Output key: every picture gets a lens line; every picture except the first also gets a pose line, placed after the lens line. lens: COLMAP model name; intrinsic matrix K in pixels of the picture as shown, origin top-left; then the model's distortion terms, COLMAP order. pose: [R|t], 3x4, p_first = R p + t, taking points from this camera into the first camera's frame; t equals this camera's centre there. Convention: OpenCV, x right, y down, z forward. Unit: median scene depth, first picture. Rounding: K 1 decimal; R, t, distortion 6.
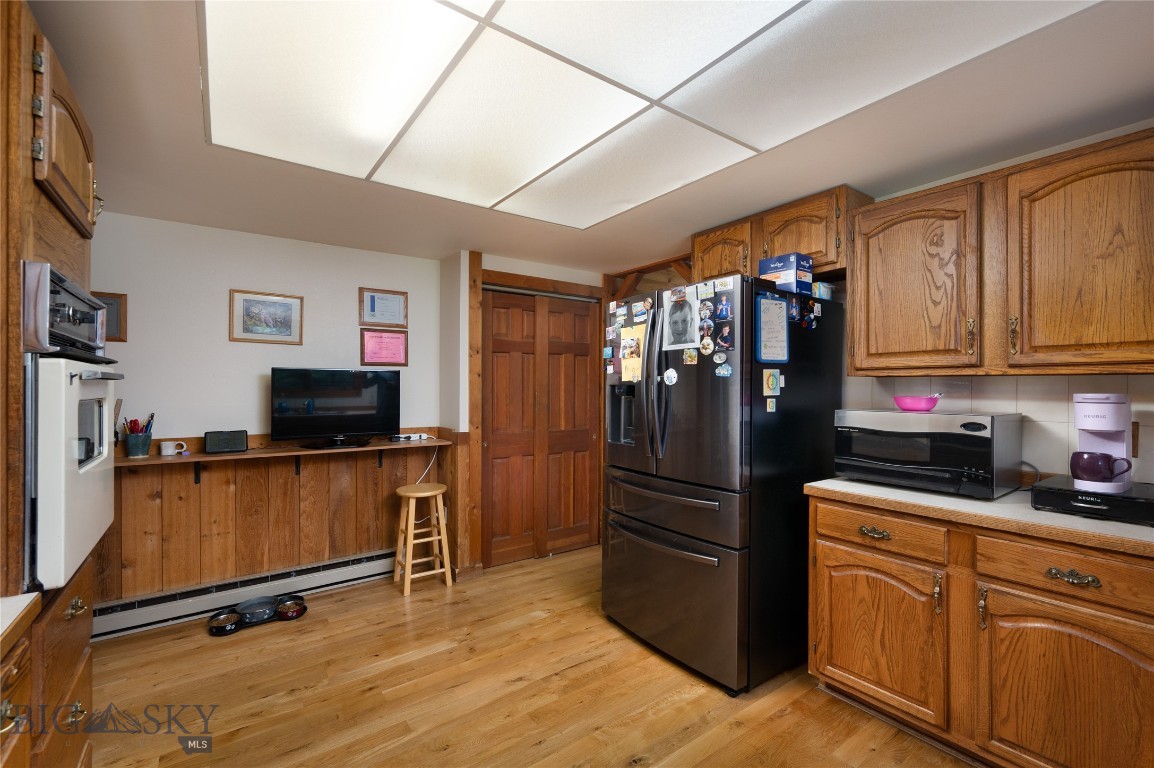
lens RADIAL K [[489.2, 0, 573.9], [0, 489.2, 389.1], [0, 0, 1]] dist [-0.002721, -0.000077]
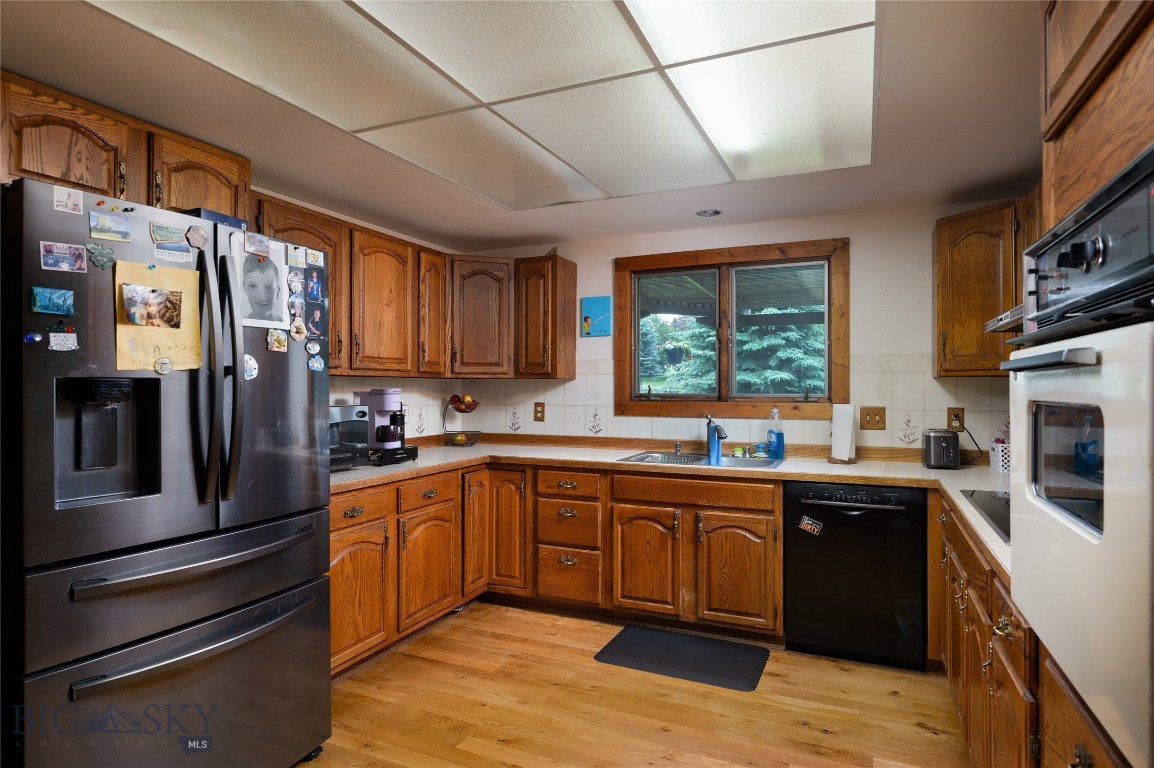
lens RADIAL K [[636.9, 0, 573.5], [0, 636.9, 382.6], [0, 0, 1]] dist [0.000674, 0.000317]
pose [[-0.490027, 0.004127, 0.871697, -0.796289], [0.002124, 0.999991, -0.003540, -0.000936], [-0.871704, 0.000117, -0.490032, 1.098231]]
